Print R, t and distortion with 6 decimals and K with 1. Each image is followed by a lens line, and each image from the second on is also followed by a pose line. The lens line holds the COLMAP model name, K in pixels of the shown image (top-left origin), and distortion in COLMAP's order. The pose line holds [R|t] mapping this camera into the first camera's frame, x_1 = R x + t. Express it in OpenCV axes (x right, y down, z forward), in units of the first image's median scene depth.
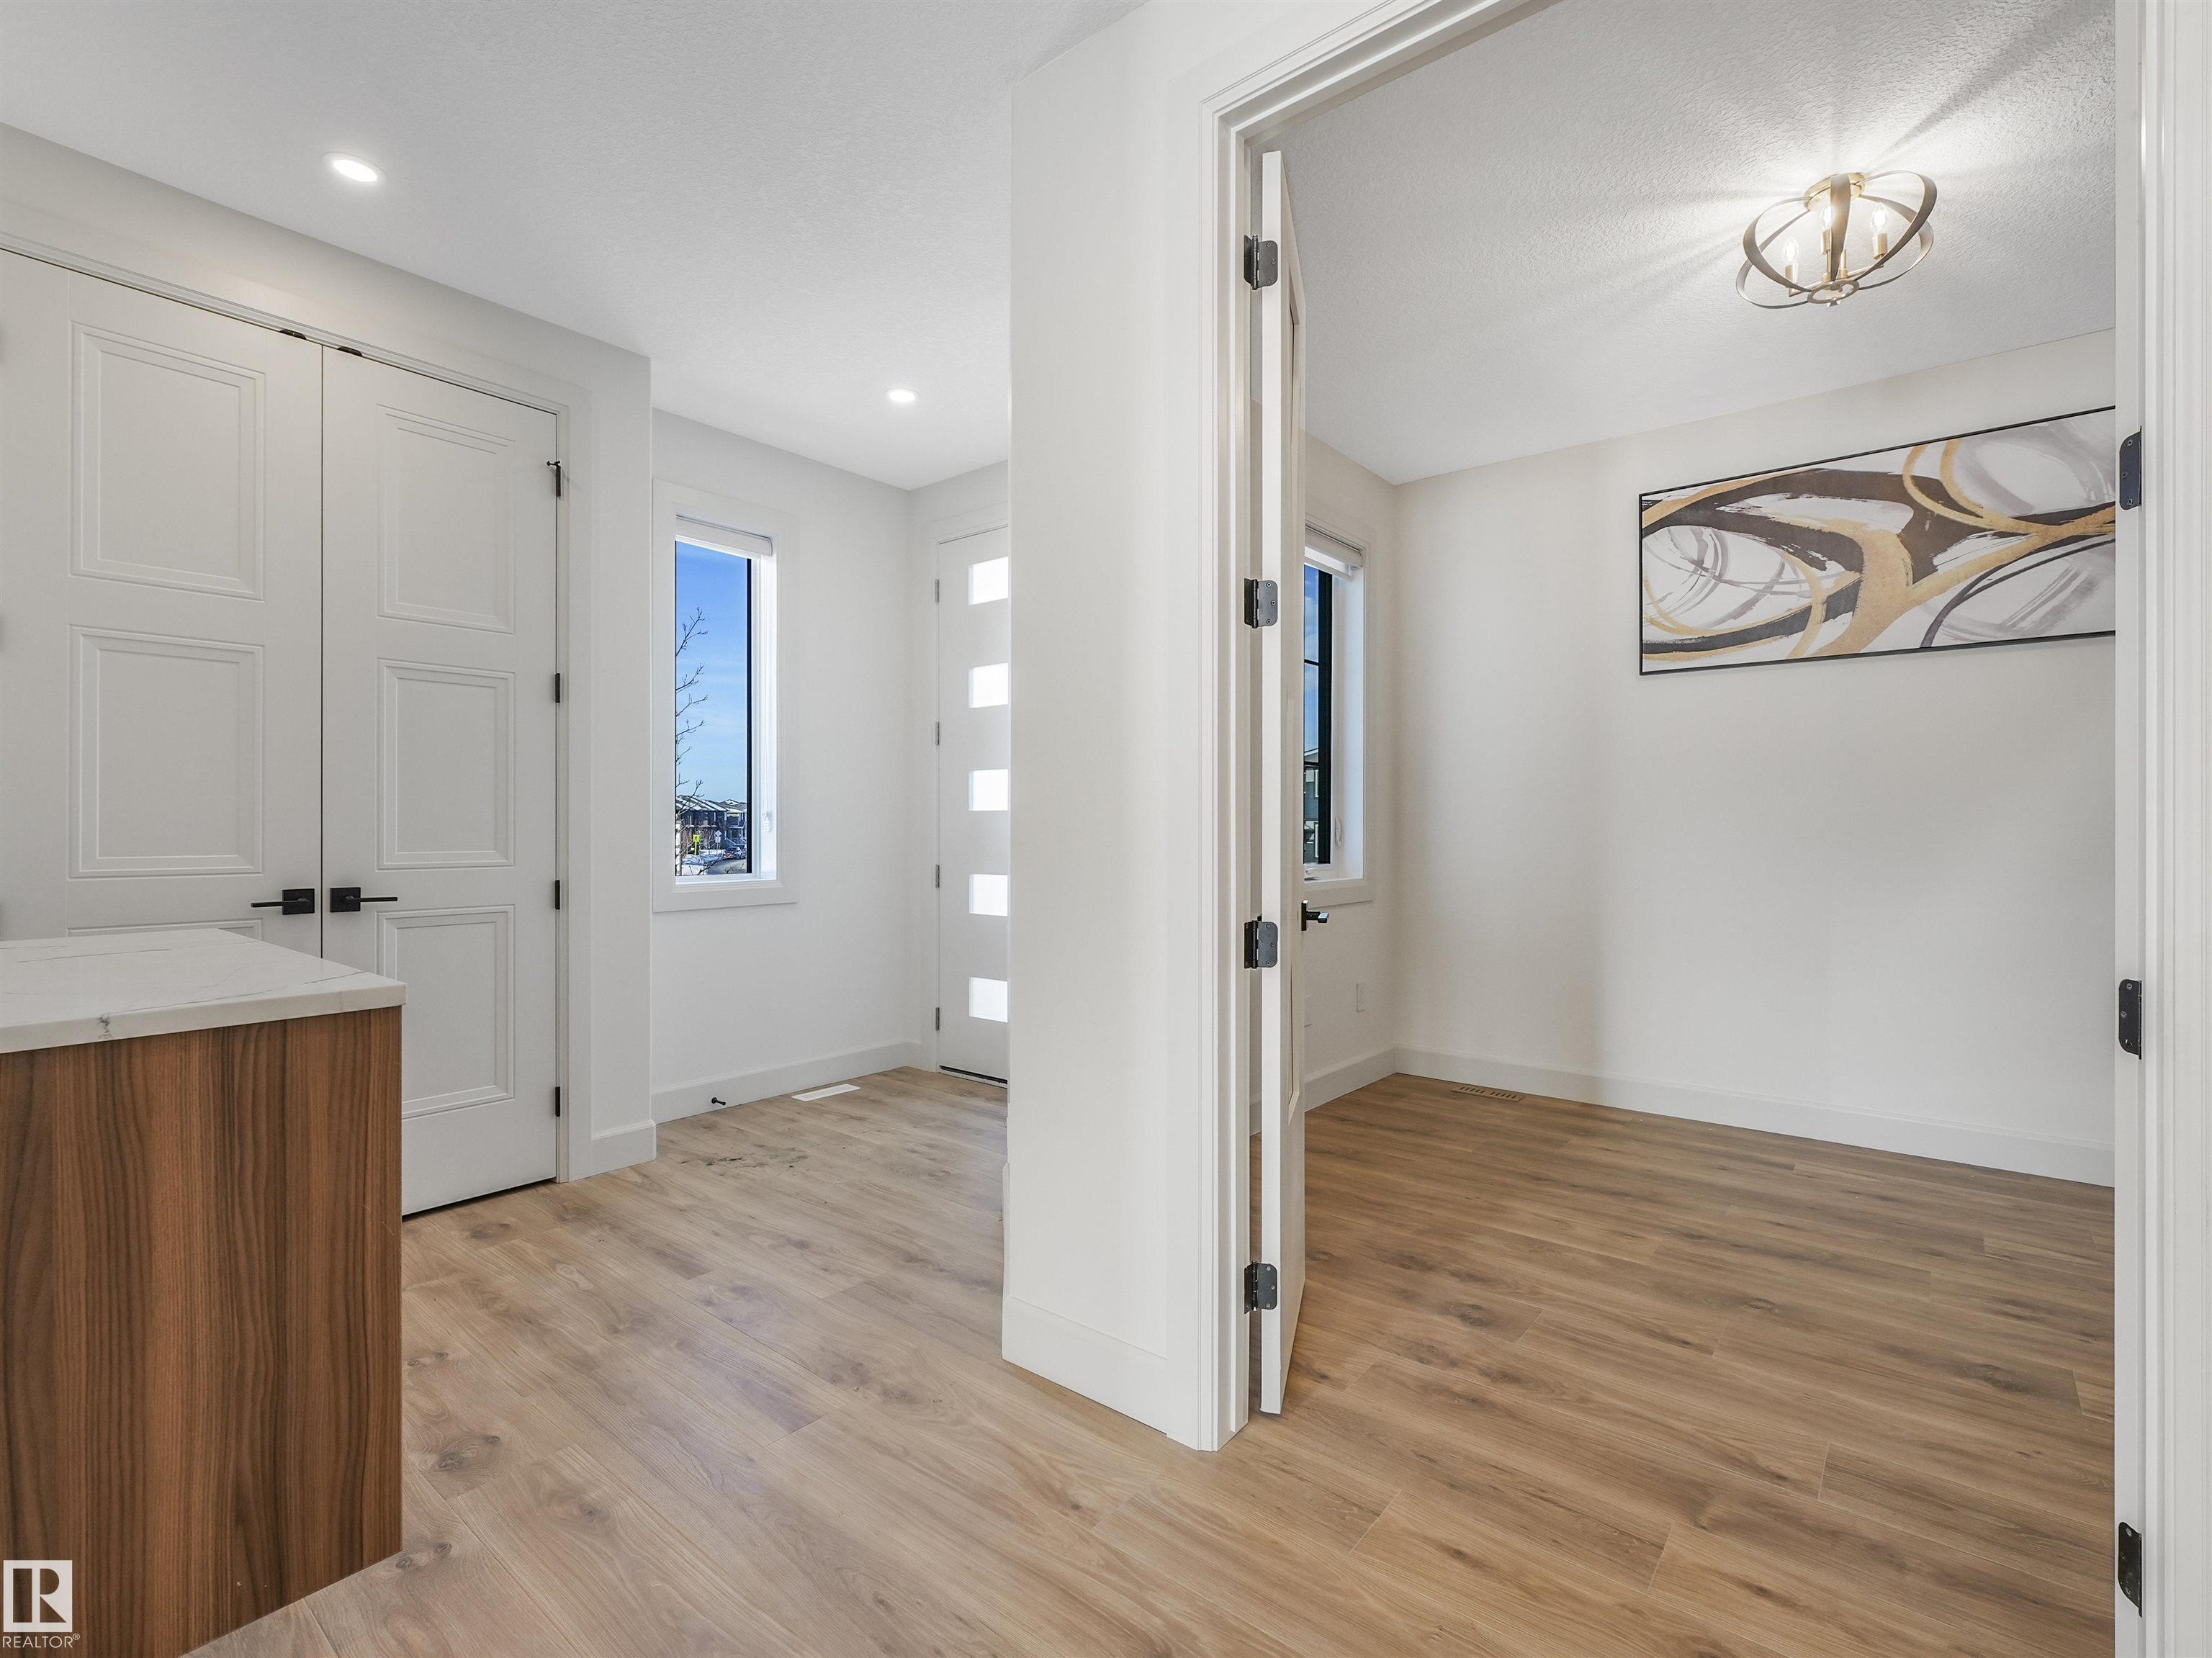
lens RADIAL K [[1042.1, 0, 1106.0], [0, 1042.1, 829.0], [0, 0, 1]] dist [0.004951, 0.000532]
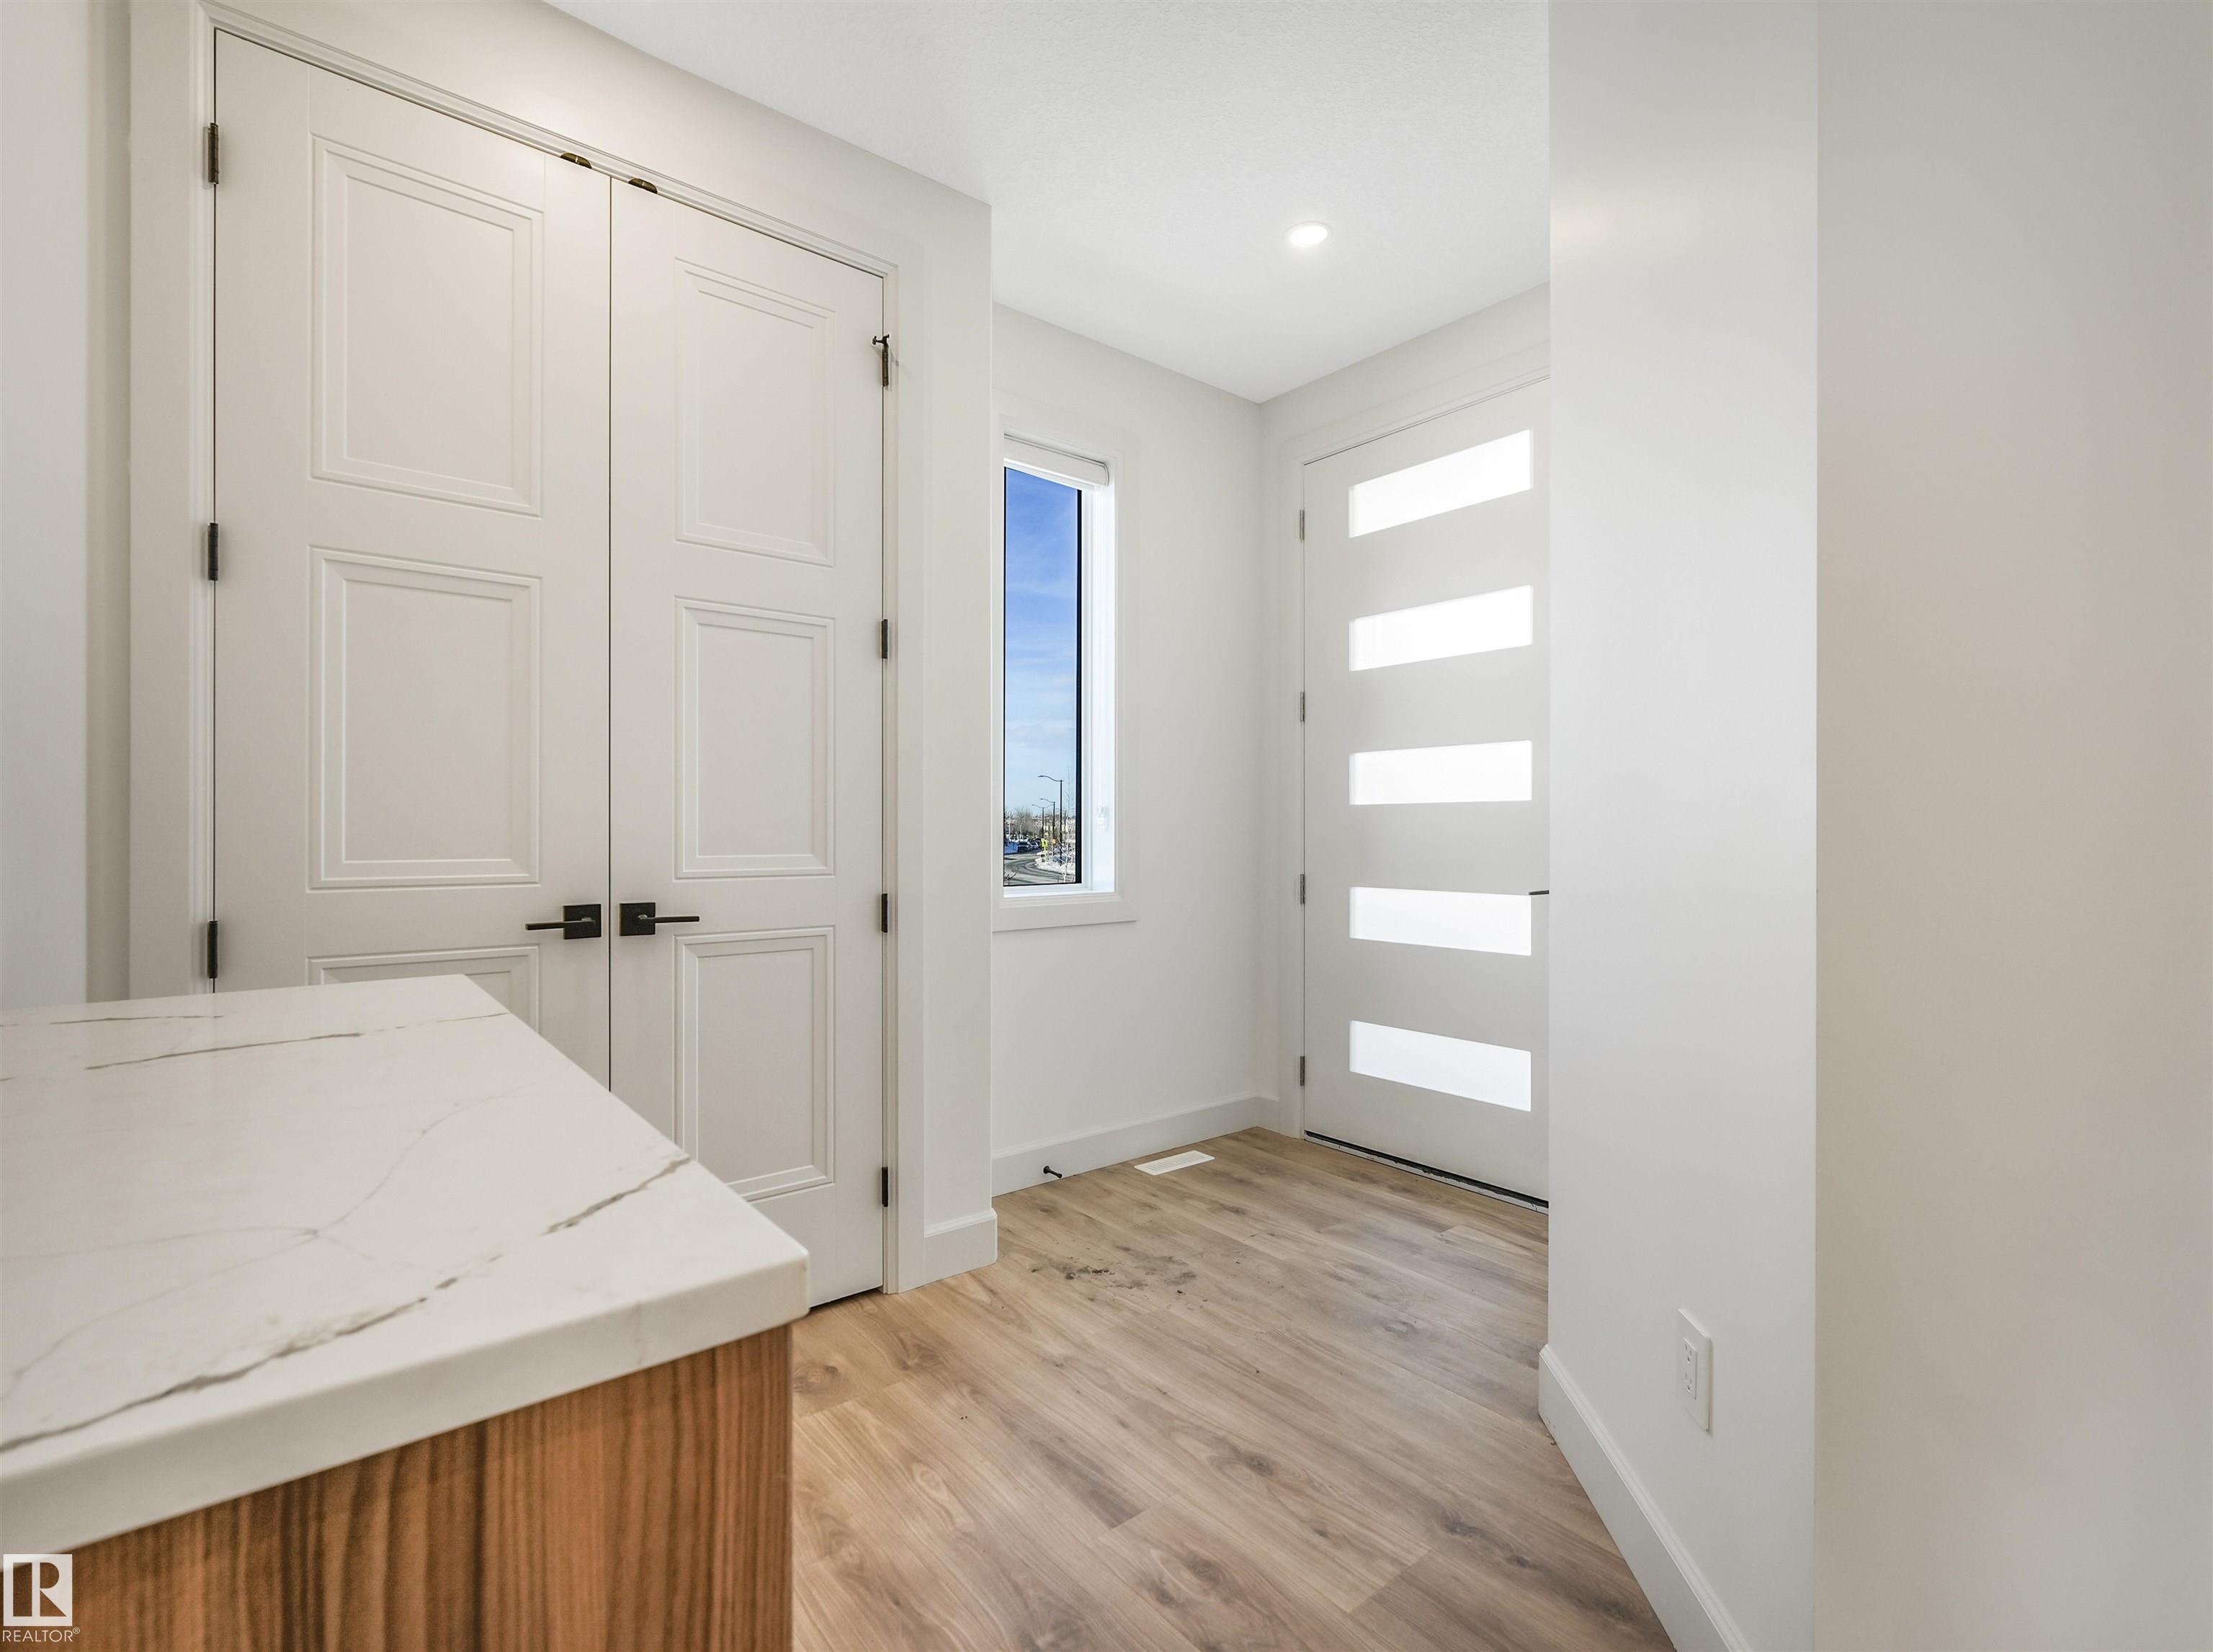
lens RADIAL K [[1022.5, 0, 1089.3], [0, 1022.5, 836.3], [0, 0, 1]] dist [0.001723, -0.000450]
pose [[0.977981, 0.001486, -0.208689, -0.325259], [-0.000833, 0.999994, 0.003216, 0.007060], [0.208692, -0.002971, 0.977977, 0.441979]]
